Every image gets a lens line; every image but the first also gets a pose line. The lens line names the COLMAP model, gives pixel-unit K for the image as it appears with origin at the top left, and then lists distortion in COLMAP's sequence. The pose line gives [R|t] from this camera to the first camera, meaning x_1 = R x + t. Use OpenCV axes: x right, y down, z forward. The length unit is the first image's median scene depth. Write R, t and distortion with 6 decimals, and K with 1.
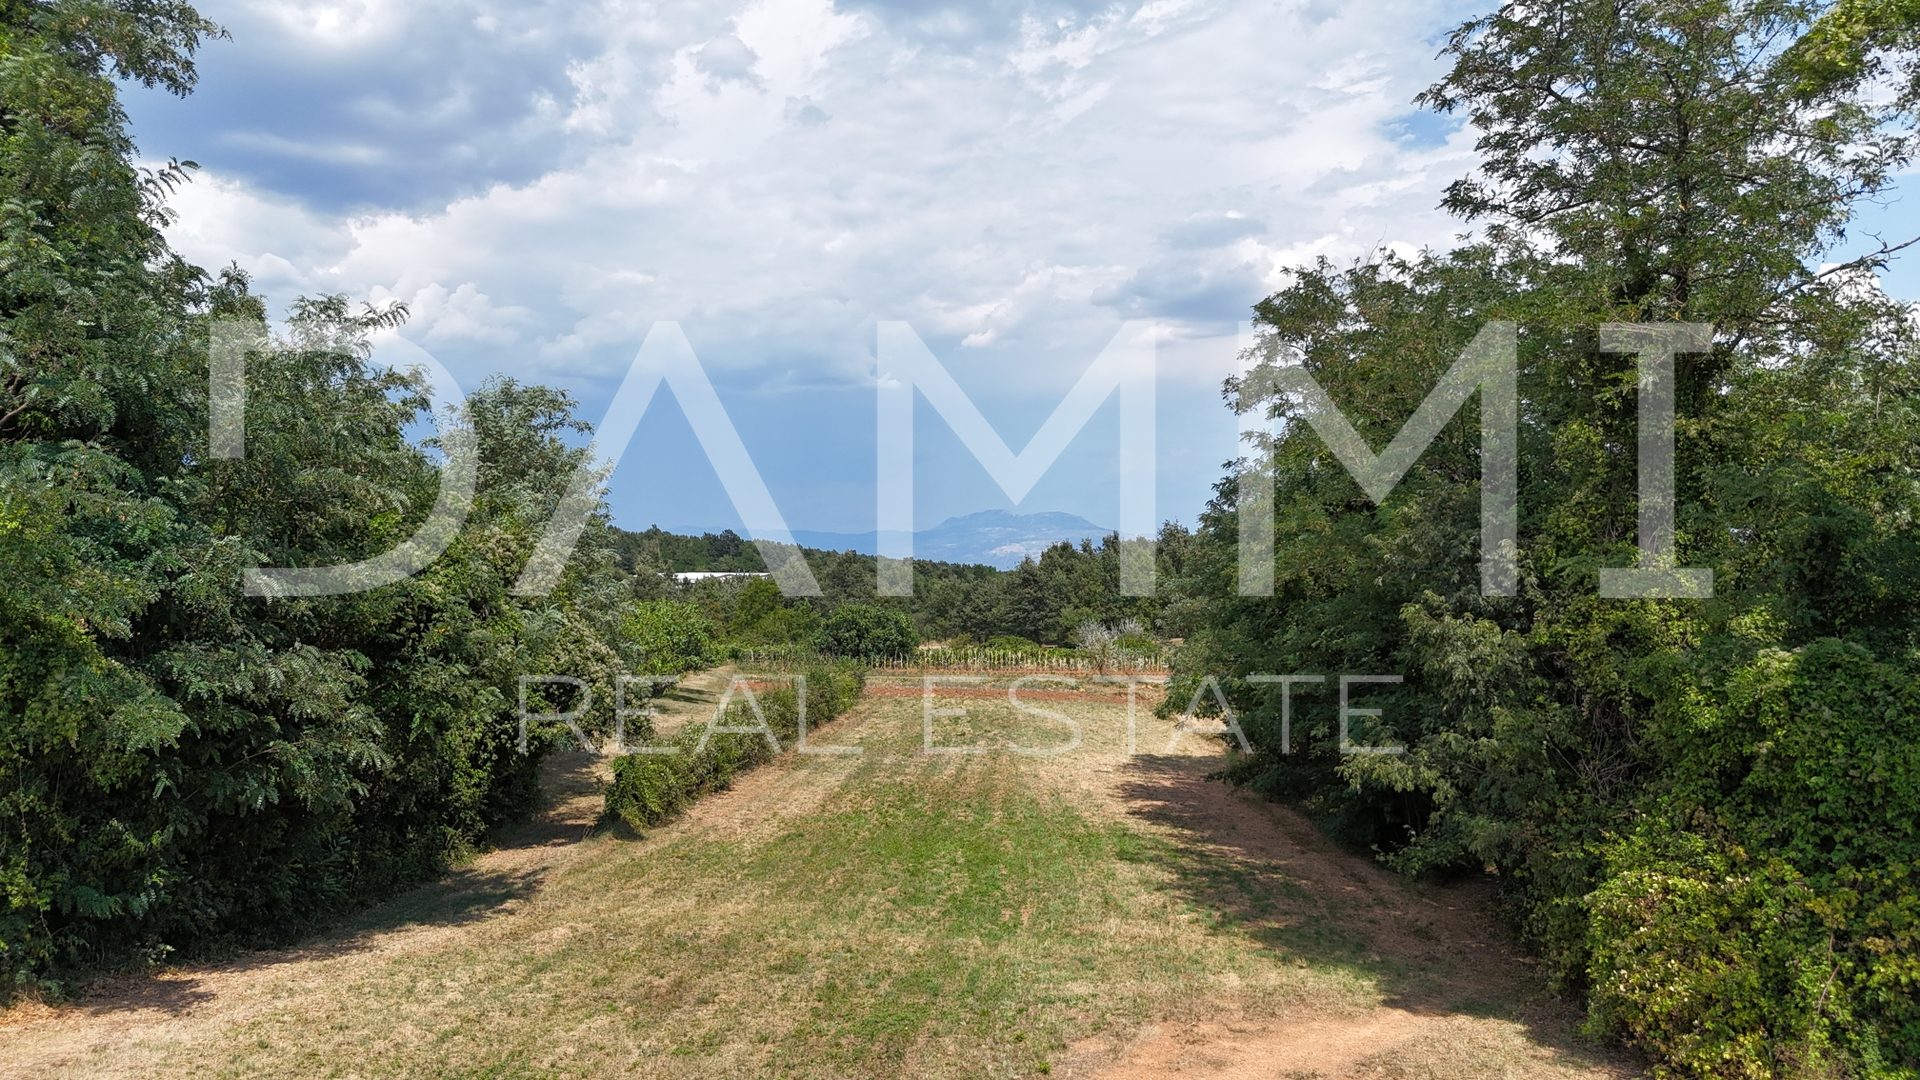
lens RADIAL K [[1392.2, 0, 968.5], [0, 1392.2, 540.8], [0, 0, 1]] dist [0.044764, -0.047633]
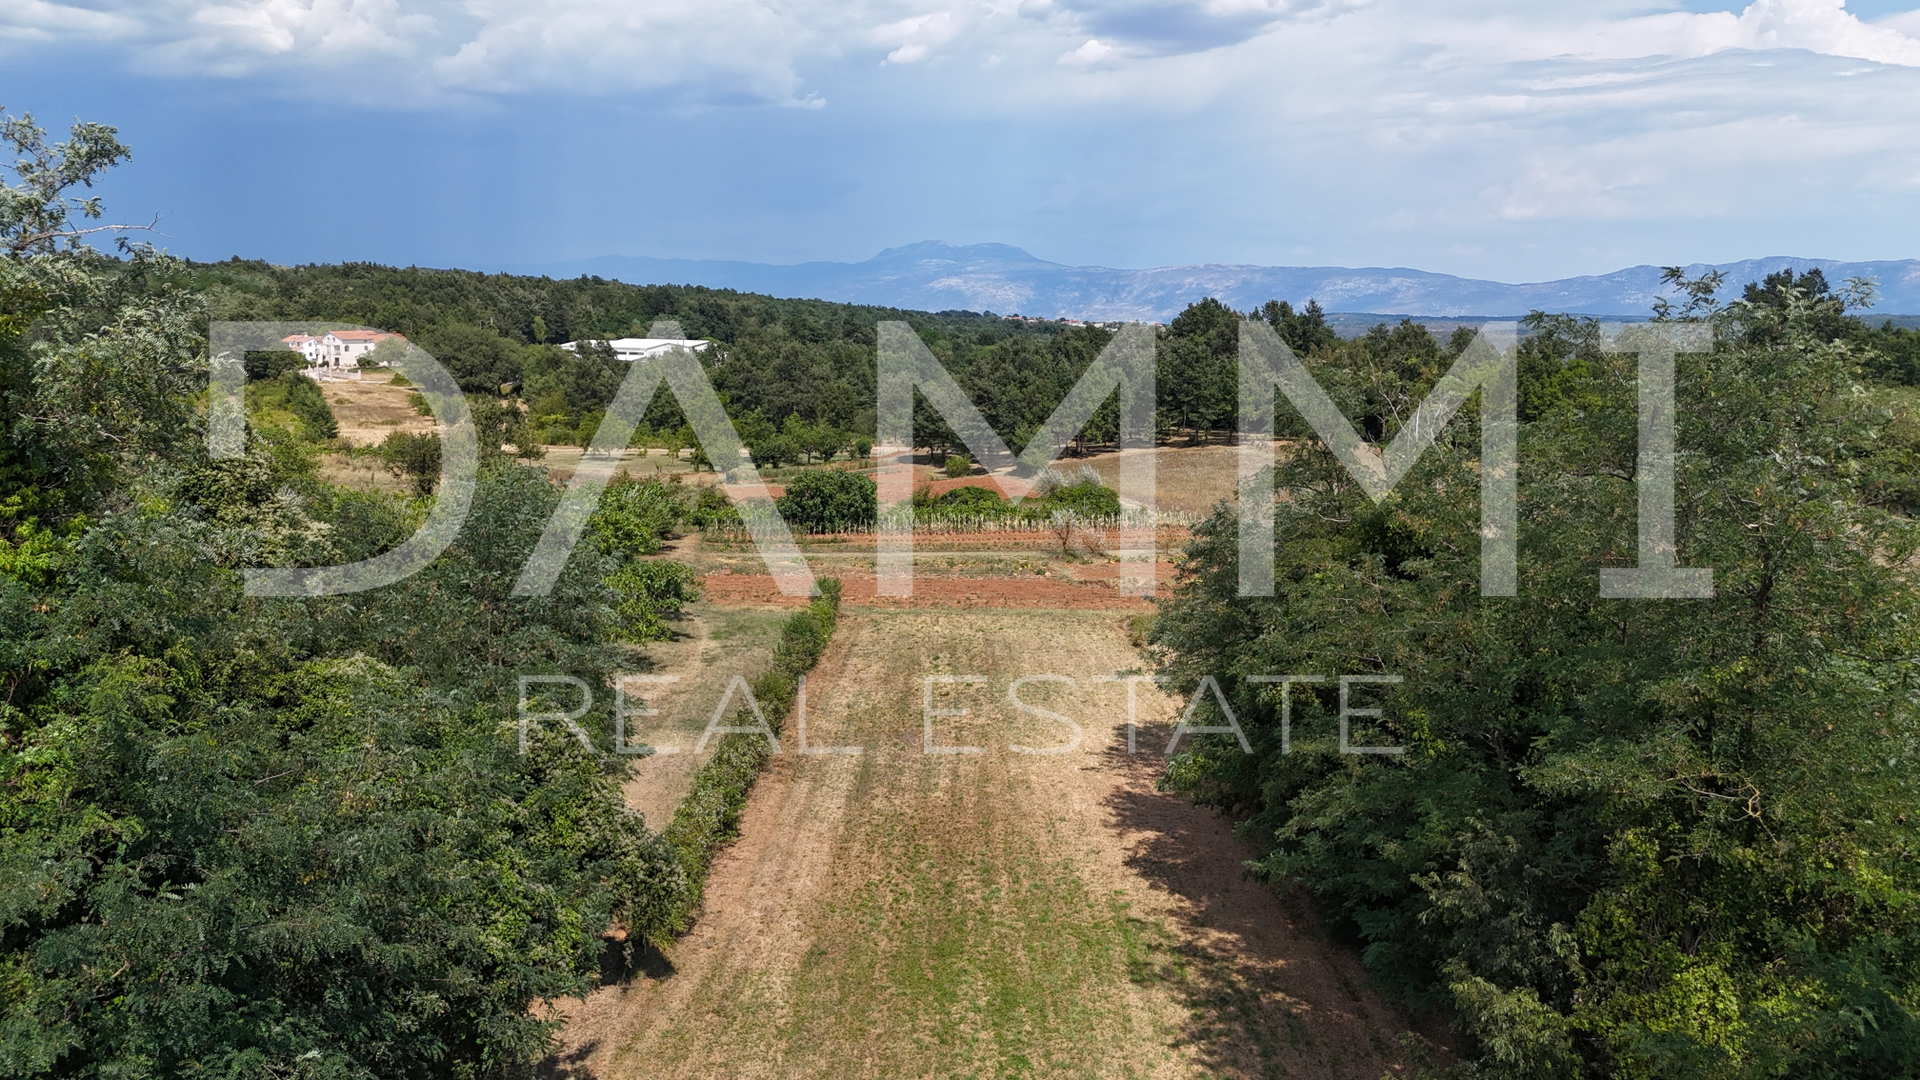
lens RADIAL K [[1392.2, 0, 955.7], [0, 1392.2, 535.3], [0, 0, 1]] dist [0.044764, -0.047633]
pose [[0.999369, -0.003738, 0.035329, -0.085916], [-0.002869, 0.982712, 0.185121, -0.429091], [-0.035410, -0.185106, 0.982080, 0.050684]]
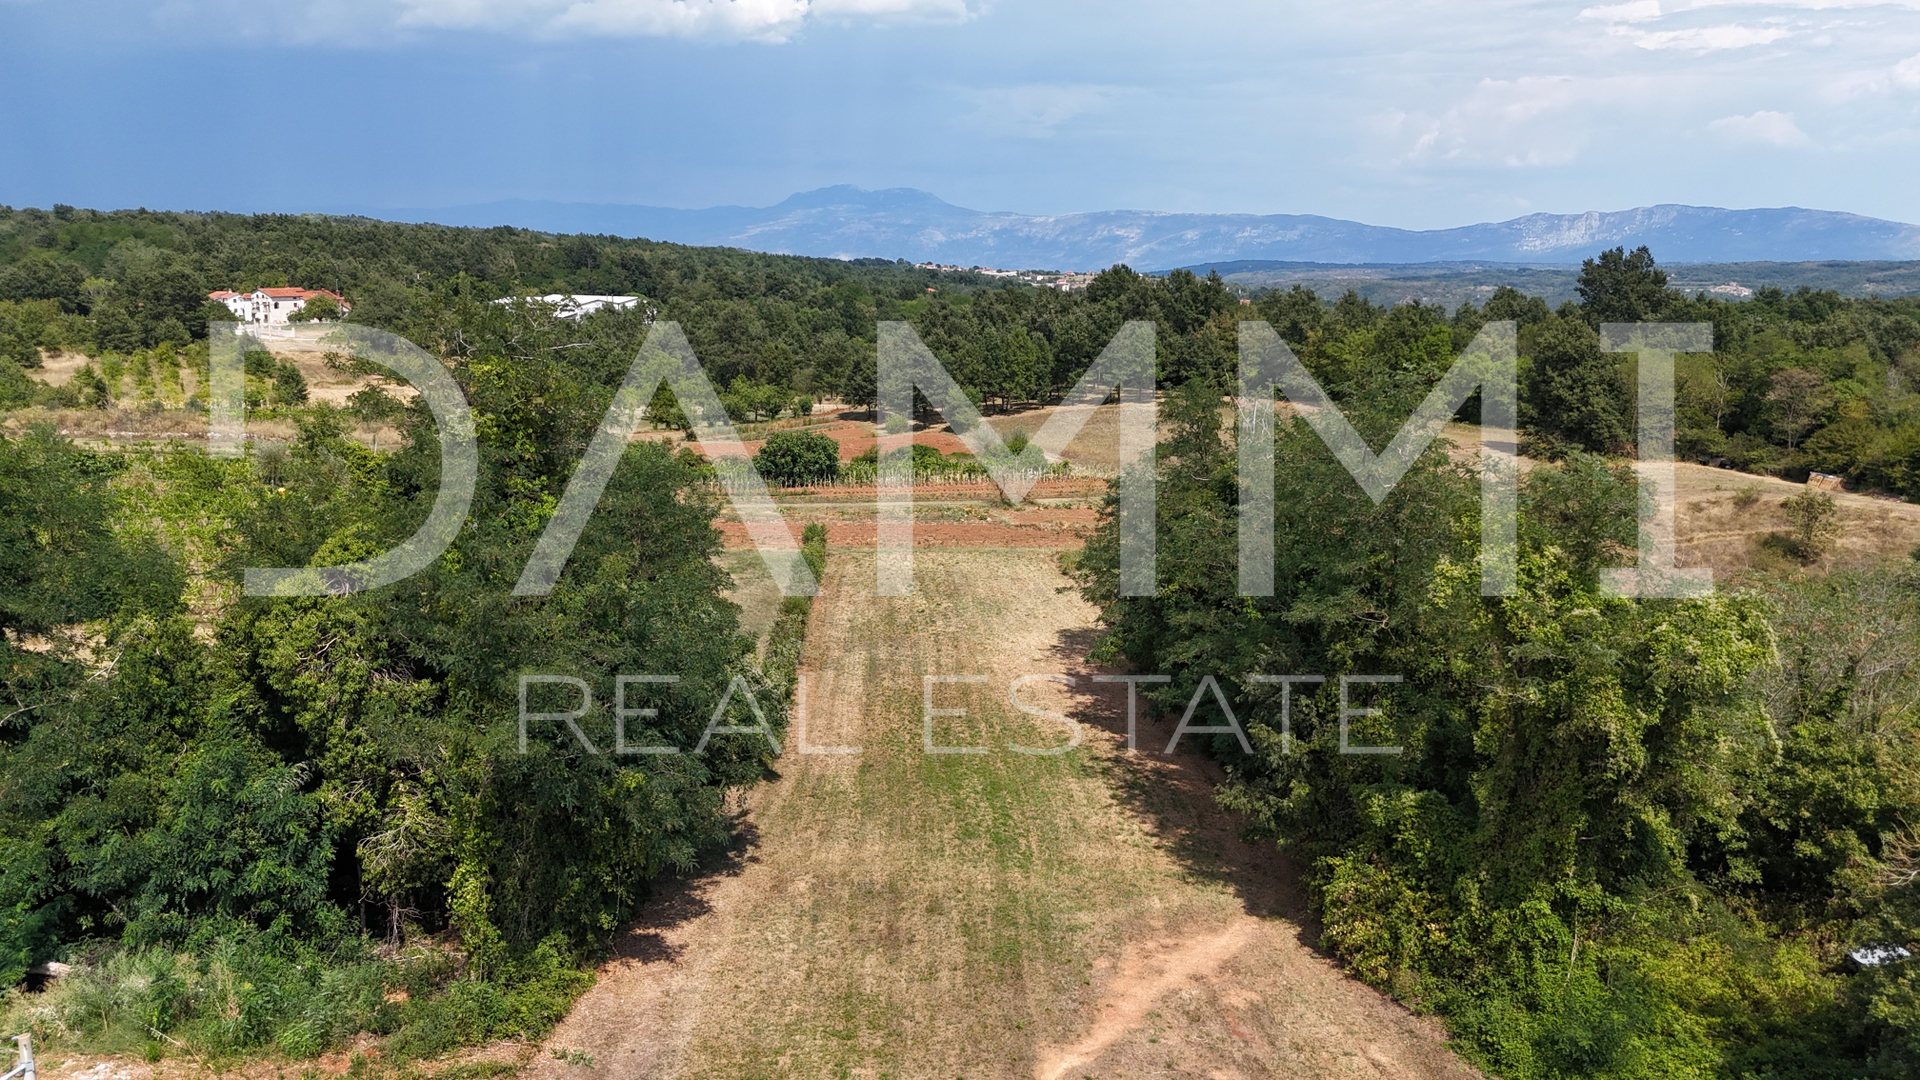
lens RADIAL K [[1392.2, 0, 968.7], [0, 1392.2, 548.7], [0, 0, 1]] dist [0.044764, -0.047633]
pose [[0.994308, -0.017839, 0.105036, -0.257386], [-0.006855, 0.973126, 0.230171, -0.588255], [-0.106320, -0.229581, 0.967465, -0.722696]]
